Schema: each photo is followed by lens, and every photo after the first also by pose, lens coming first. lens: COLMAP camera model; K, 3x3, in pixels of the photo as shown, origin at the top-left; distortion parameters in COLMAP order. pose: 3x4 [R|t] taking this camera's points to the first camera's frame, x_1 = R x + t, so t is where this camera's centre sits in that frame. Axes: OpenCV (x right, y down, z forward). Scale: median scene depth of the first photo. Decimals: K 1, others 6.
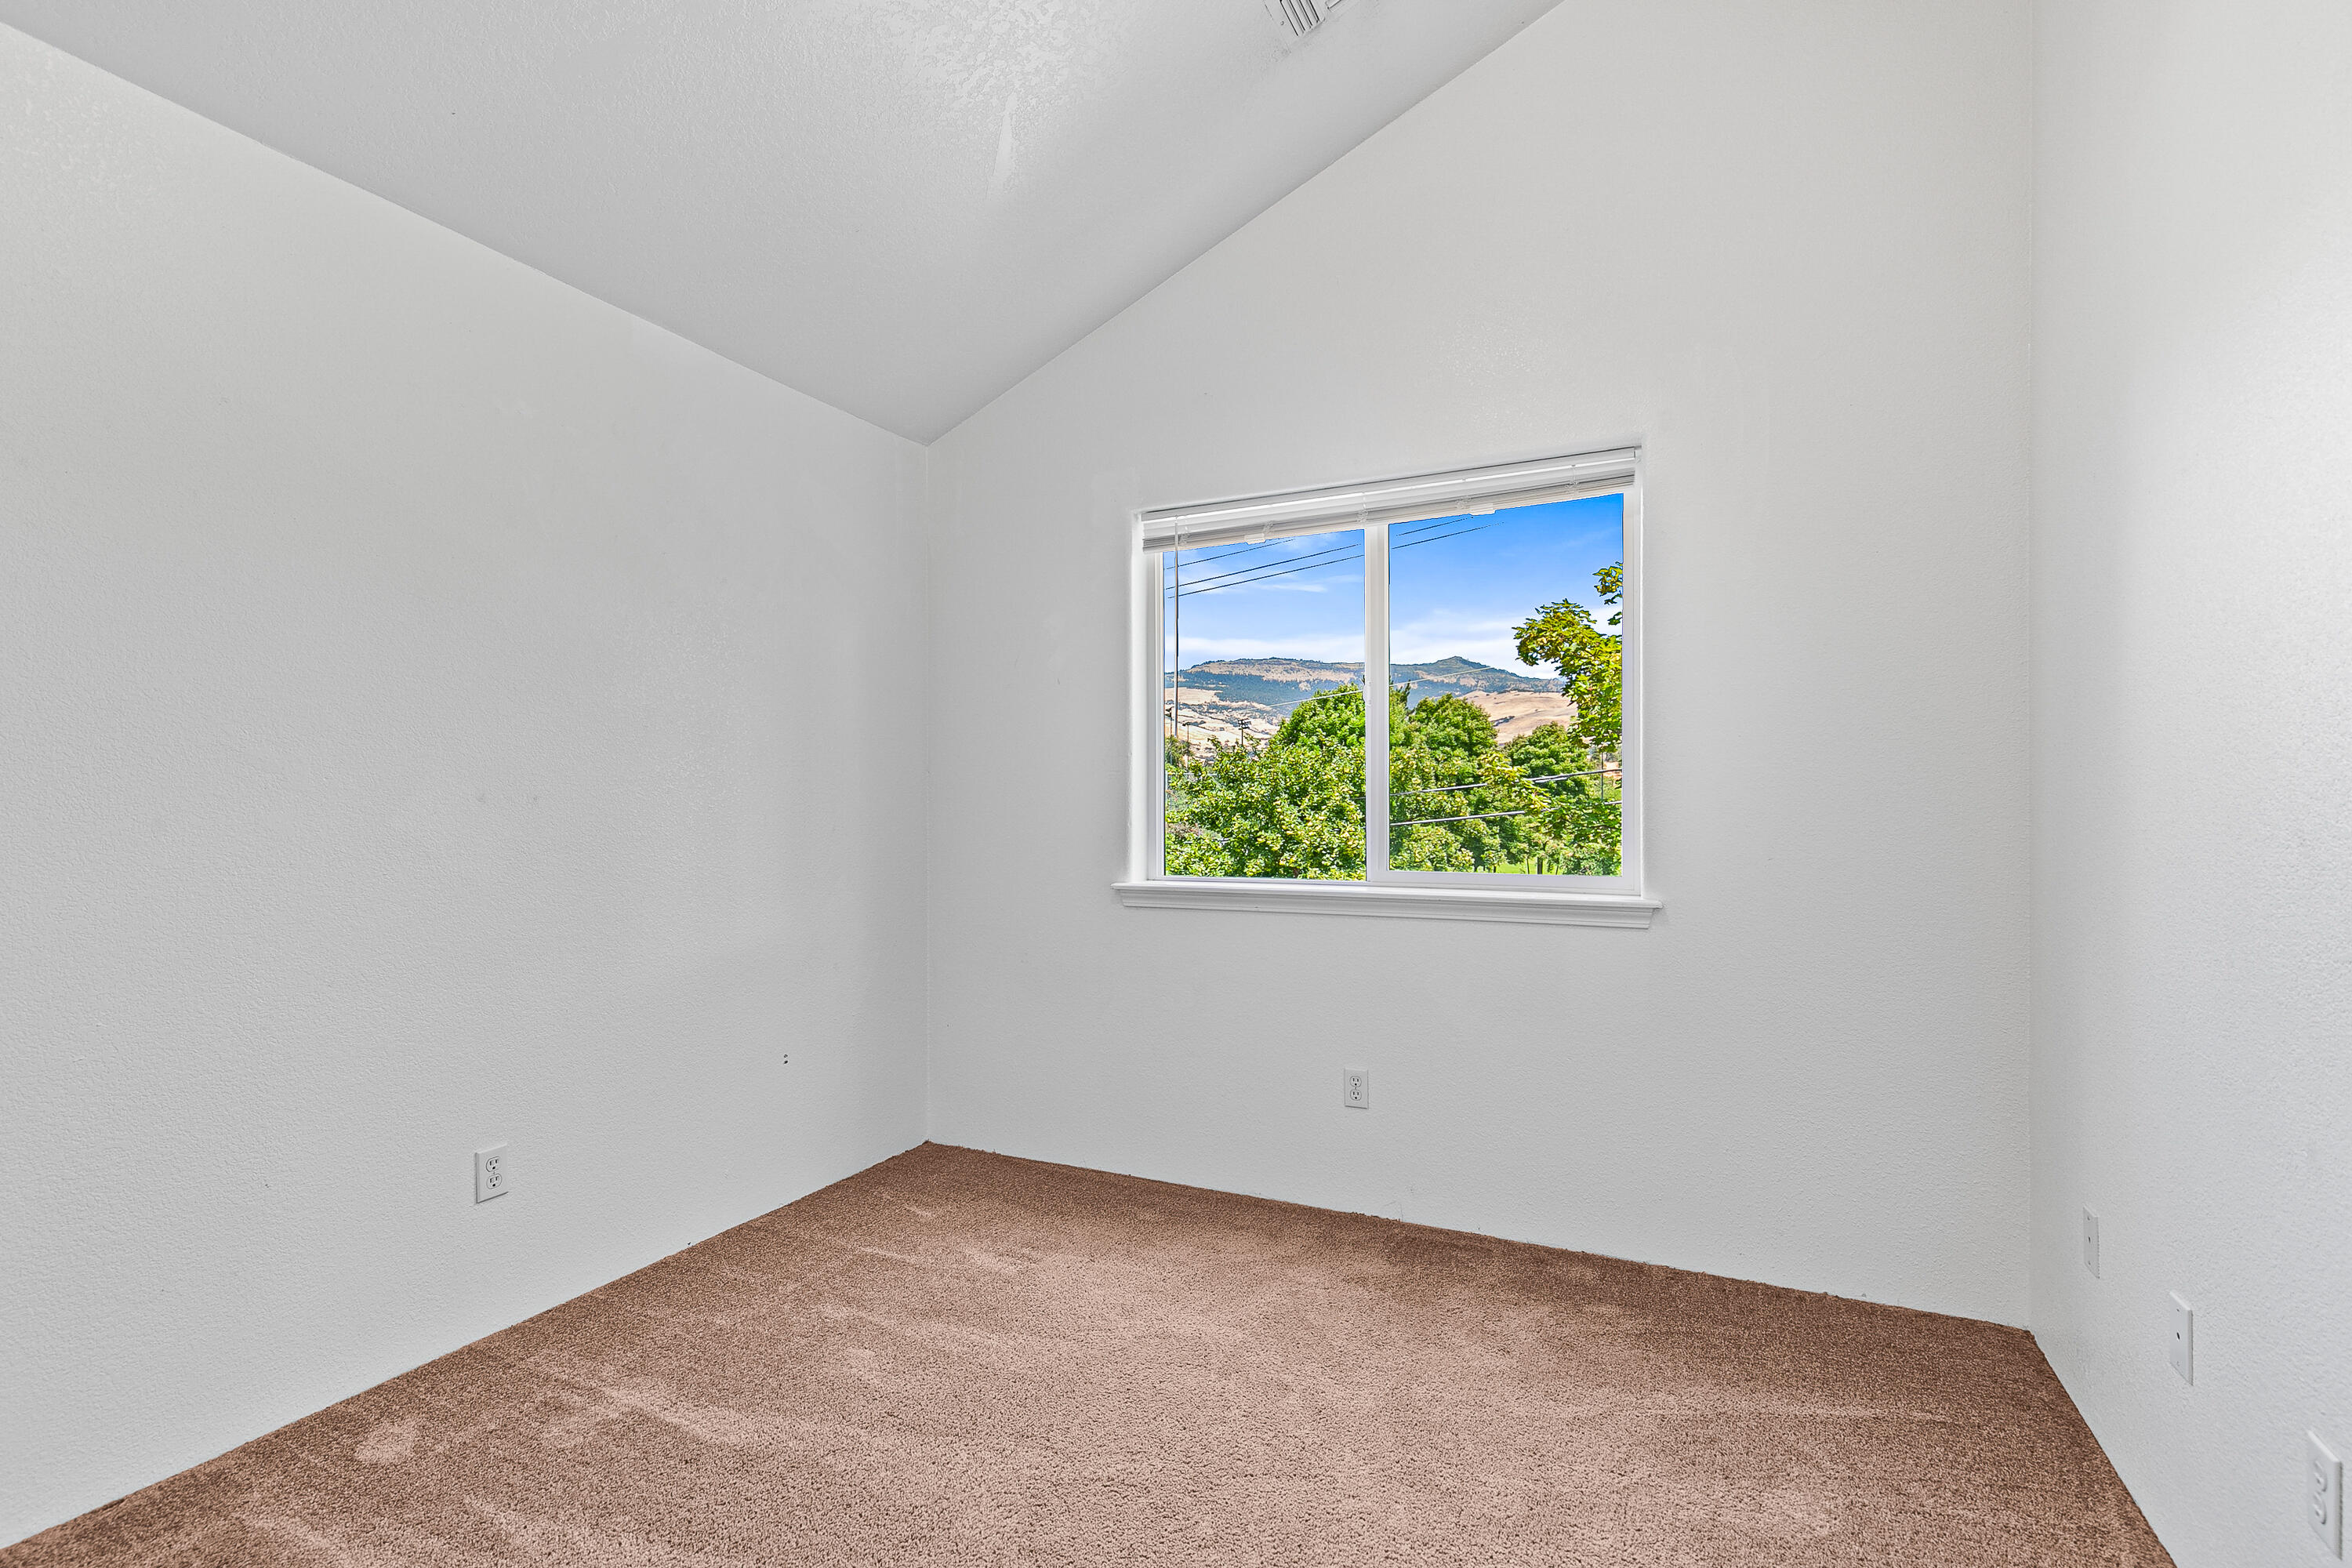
lens RADIAL K [[1055.0, 0, 1183.7], [0, 1055.0, 784.8], [0, 0, 1]] dist [0.008556, -0.000462]
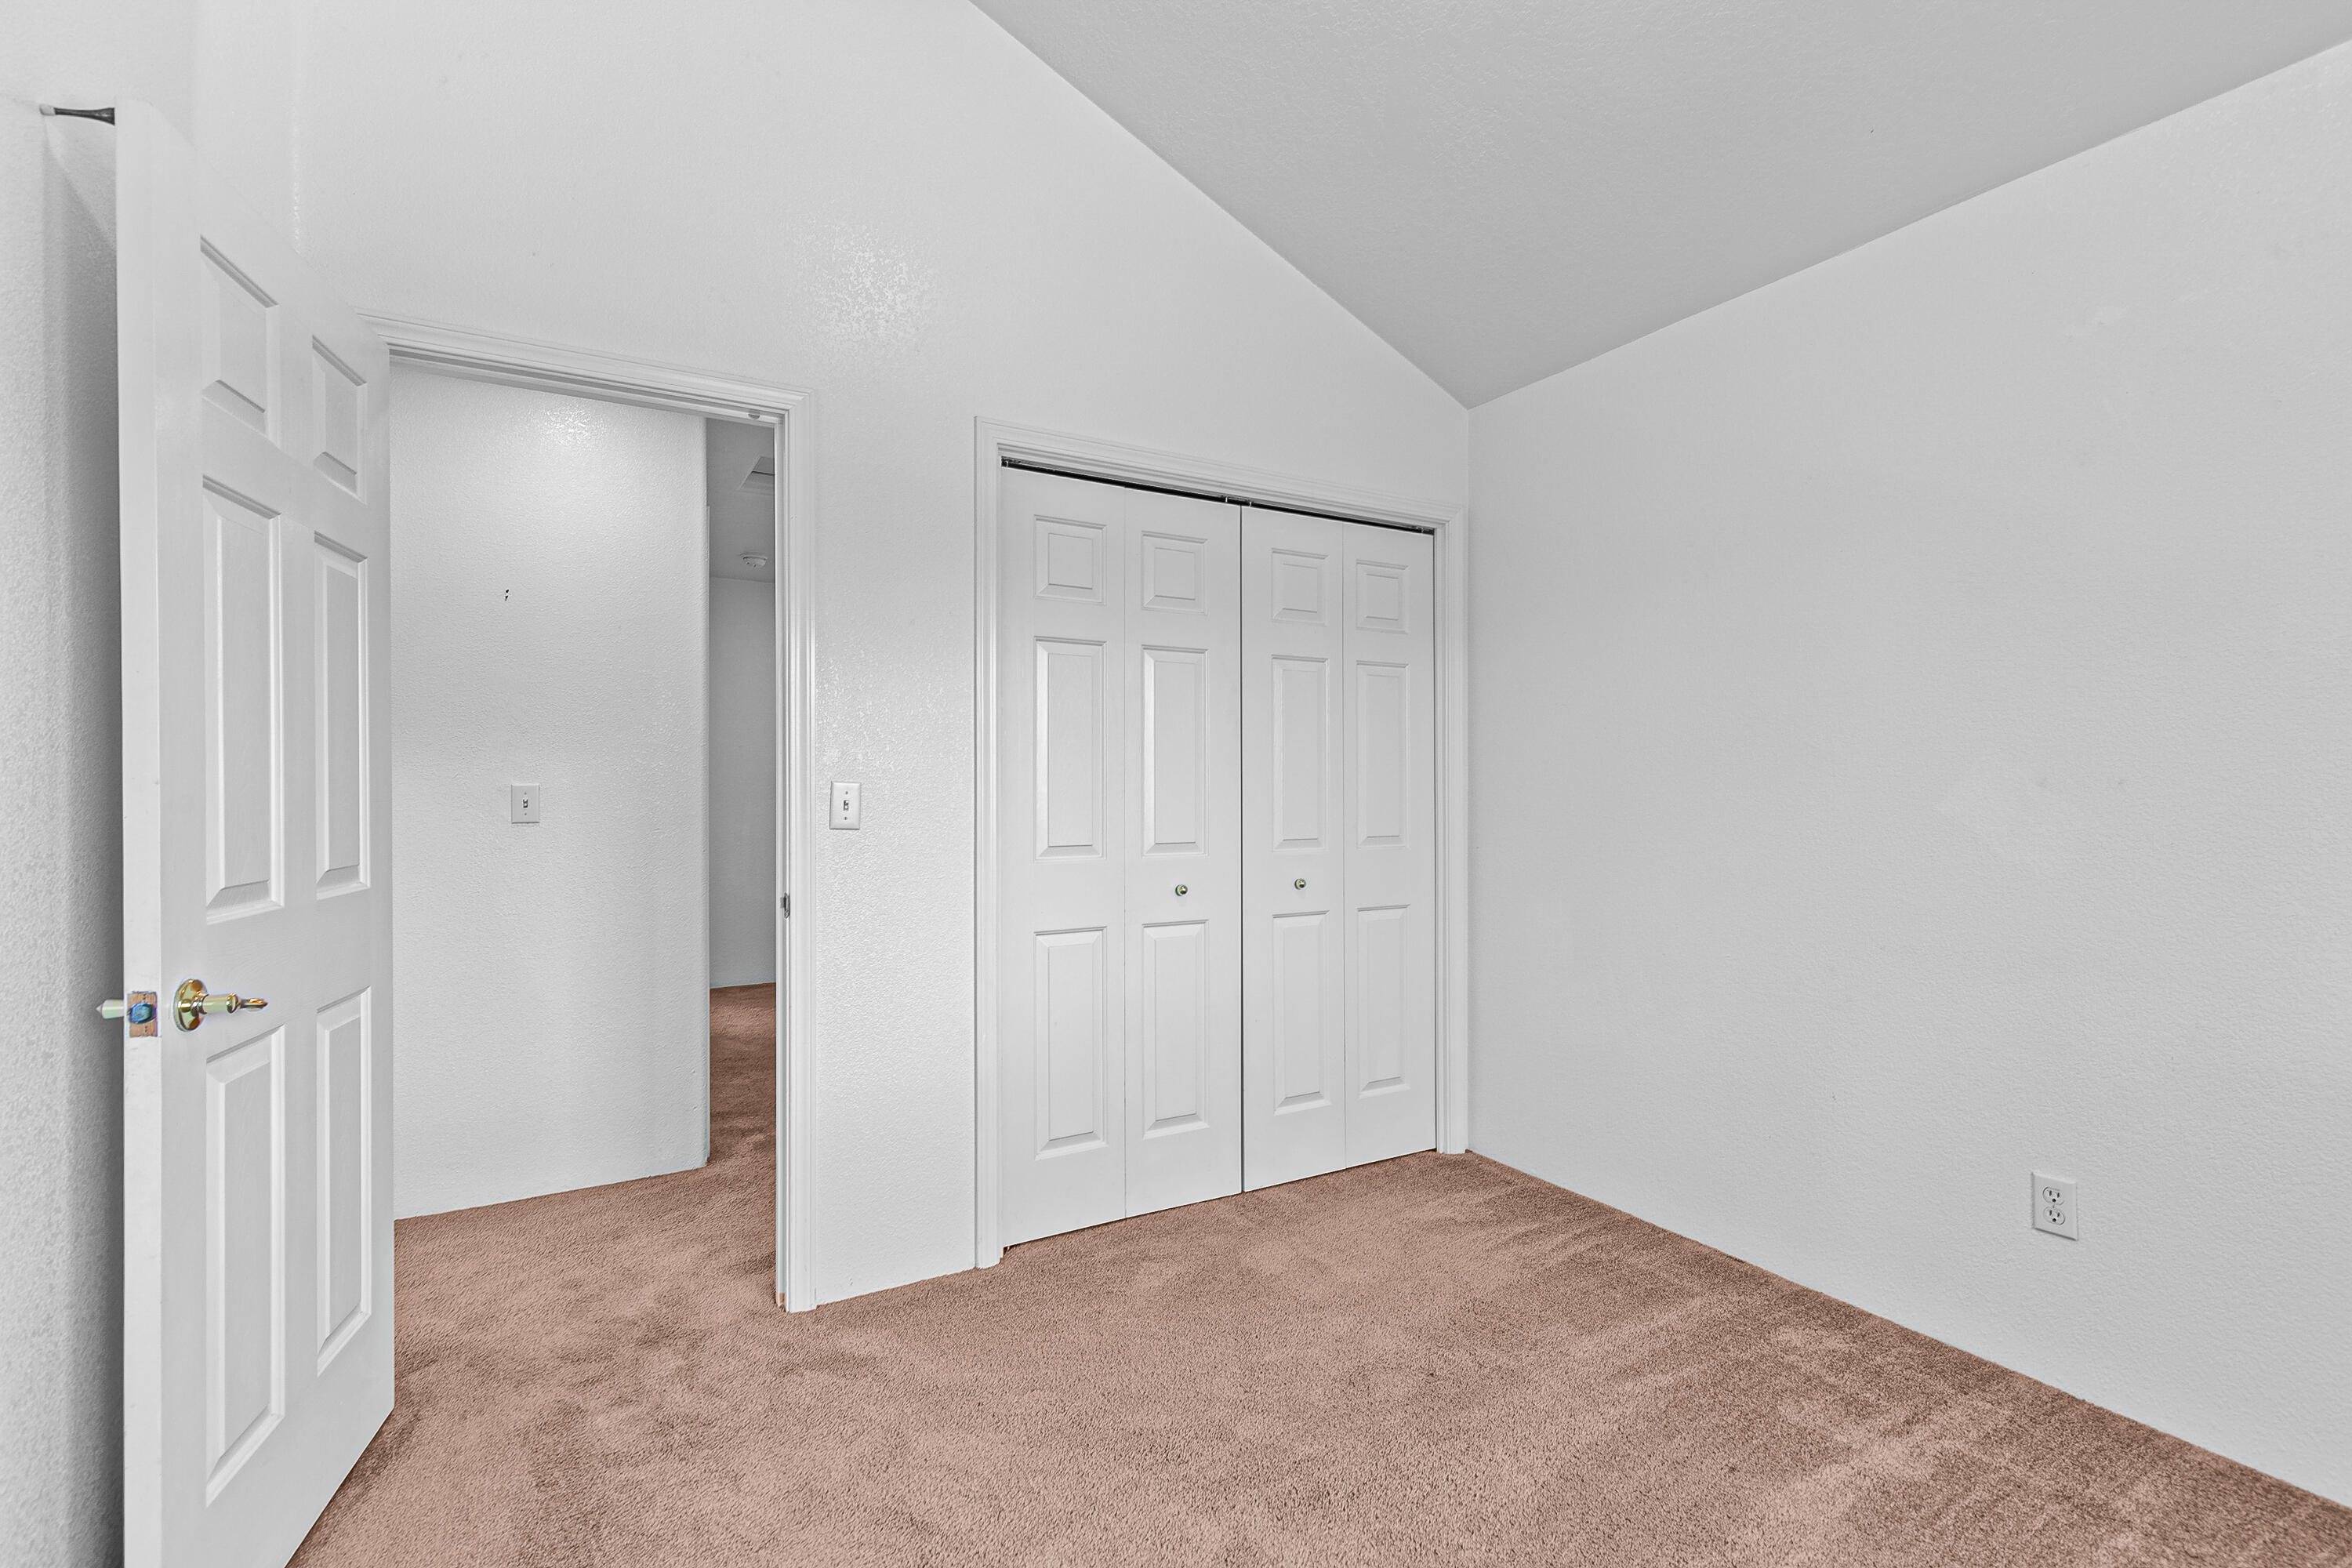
lens RADIAL K [[1055.0, 0, 1183.7], [0, 1055.0, 784.8], [0, 0, 1]] dist [0.008556, -0.000462]
pose [[-0.561744, 0.002320, -0.827308, 0.550531], [0.021209, 0.999708, -0.011598, 0.010968], [0.827039, -0.024061, -0.561629, 1.021610]]
